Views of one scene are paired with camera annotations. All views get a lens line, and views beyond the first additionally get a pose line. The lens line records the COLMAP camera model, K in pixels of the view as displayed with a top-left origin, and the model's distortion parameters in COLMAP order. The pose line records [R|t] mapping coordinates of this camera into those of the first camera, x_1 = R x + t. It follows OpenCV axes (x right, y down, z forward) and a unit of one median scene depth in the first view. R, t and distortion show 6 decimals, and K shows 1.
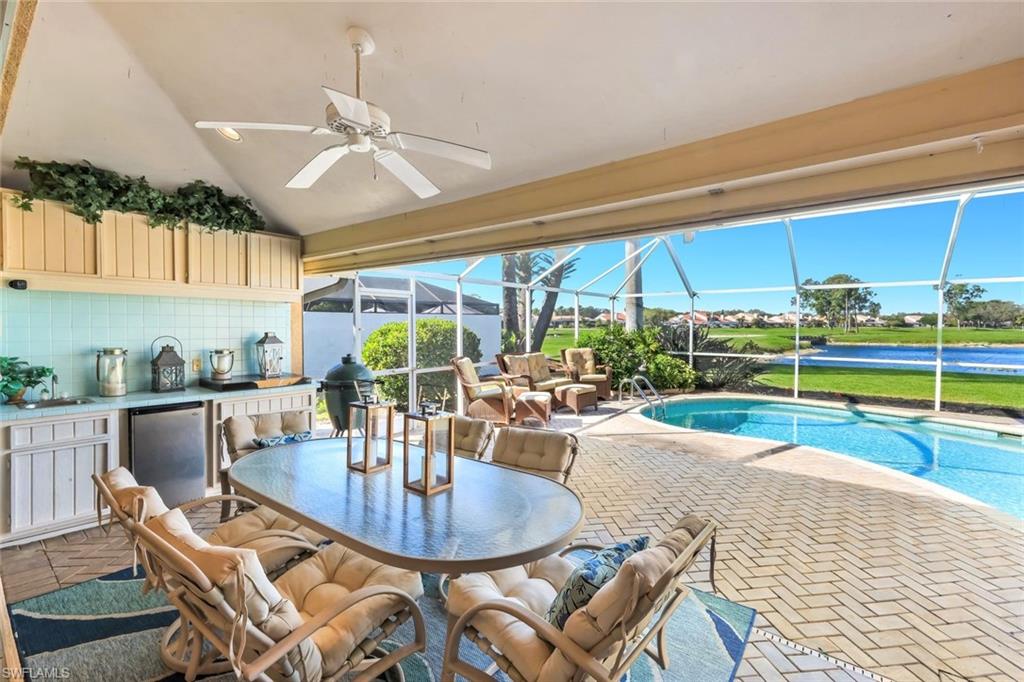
lens RADIAL K [[435.2, 0, 510.2], [0, 435.2, 334.2], [0, 0, 1]] dist [0.002240, 0.000396]
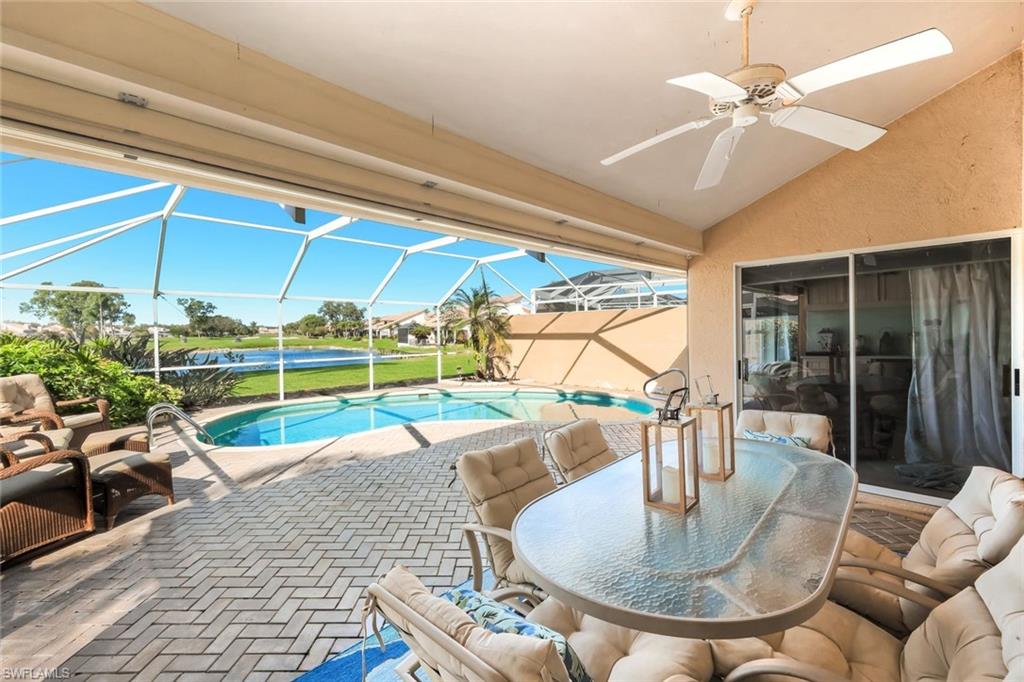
lens RADIAL K [[418.1, 0, 512.0], [0, 418.1, 341.0], [0, 0, 1]] dist [0.000293, -0.000004]
pose [[0.114151, -0.024433, 0.993163, -0.147867], [0.033281, 0.999230, 0.020757, -0.001450], [-0.992906, 0.030684, 0.114877, 0.151209]]
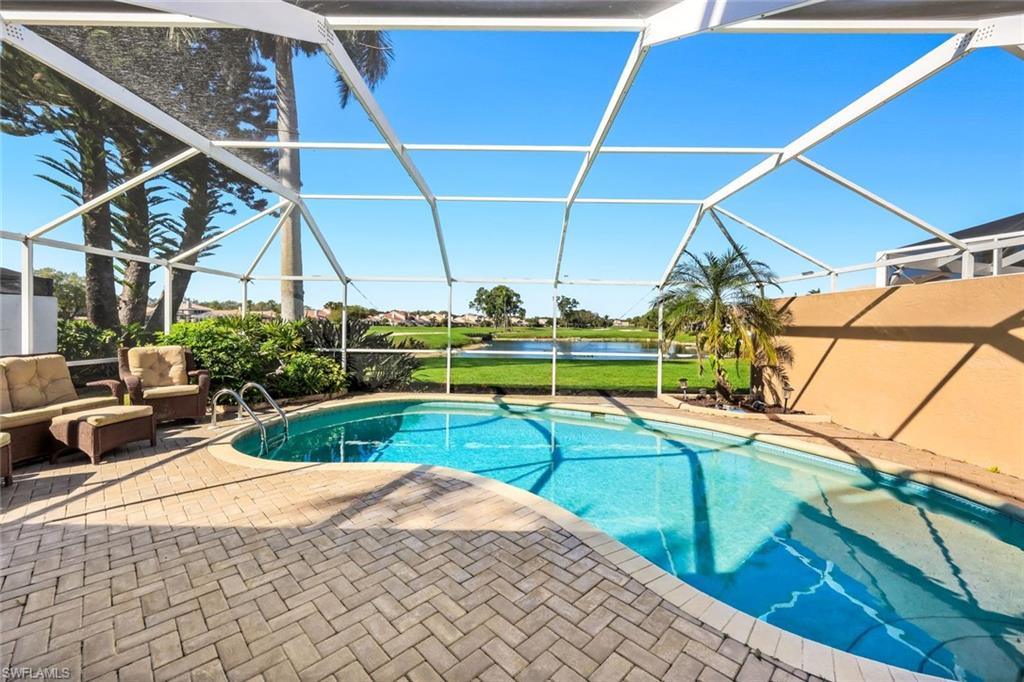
lens RADIAL K [[421.0, 0, 510.5], [0, 421.0, 324.0], [0, 0, 1]] dist [-0.009976, 0.000001]
pose [[0.785293, 0.011743, 0.619013, 0.092079], [0.000491, 0.999808, -0.019589, 0.005674], [-0.619124, 0.015687, 0.785136, 0.090573]]
